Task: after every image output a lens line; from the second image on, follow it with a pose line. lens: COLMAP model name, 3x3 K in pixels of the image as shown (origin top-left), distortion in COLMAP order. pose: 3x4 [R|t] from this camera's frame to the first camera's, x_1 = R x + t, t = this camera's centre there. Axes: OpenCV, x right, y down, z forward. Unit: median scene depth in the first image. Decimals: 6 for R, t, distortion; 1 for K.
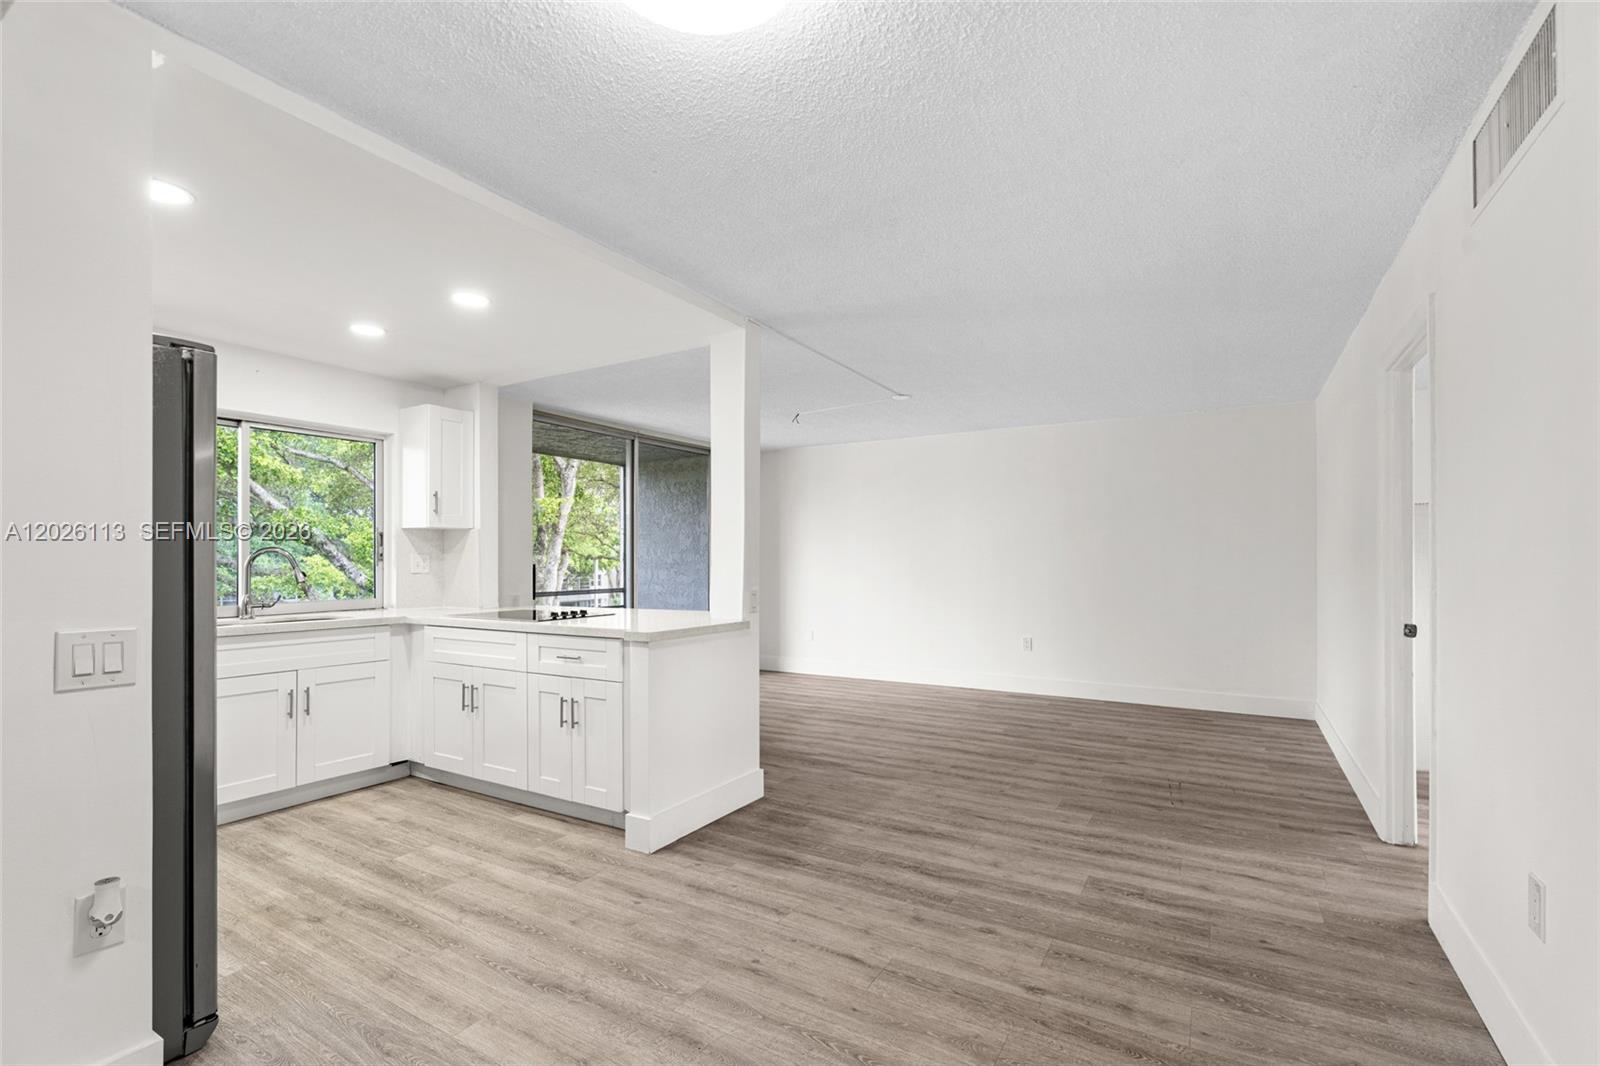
lens RADIAL K [[725.0, 0, 801.4], [0, 725.0, 557.1], [0, 0, 1]] dist [-0.016941, 0.004982]
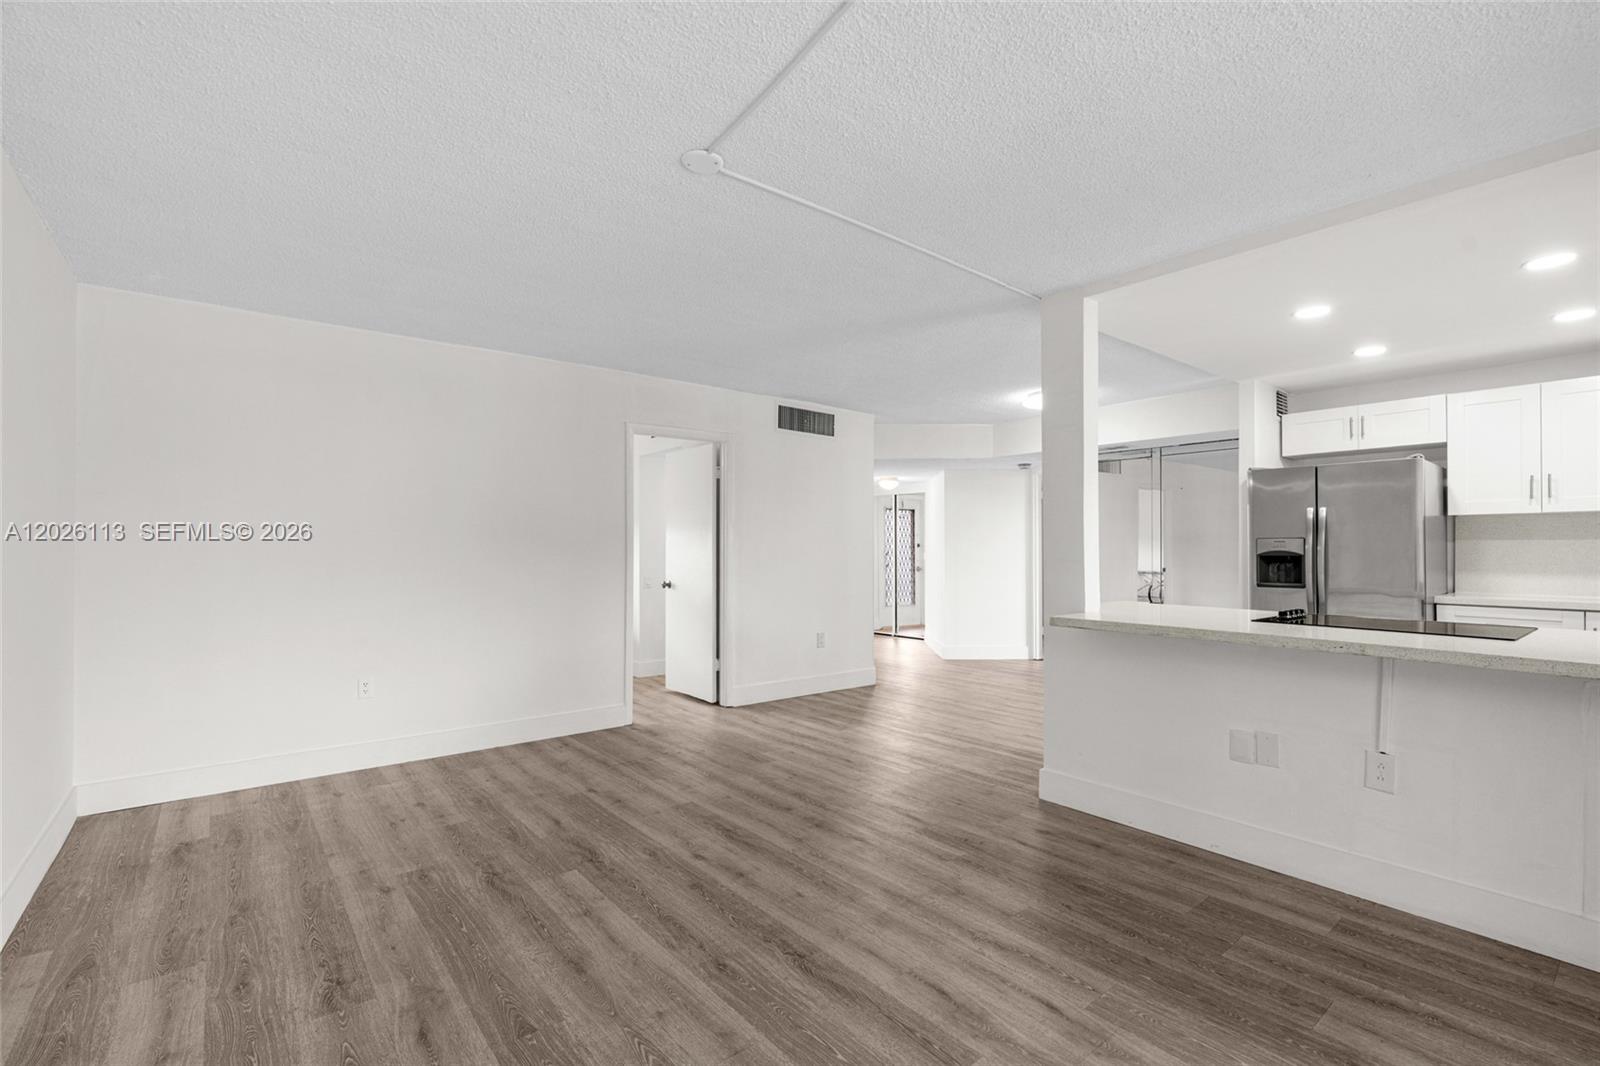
lens RADIAL K [[725.0, 0, 800.6], [0, 725.0, 545.8], [0, 0, 1]] dist [-0.016941, 0.004982]
pose [[-0.937970, 0.003741, 0.346695, -0.090395], [0.000304, 0.999950, -0.009968, 0.011302], [-0.346715, -0.009245, -0.937925, 2.050115]]
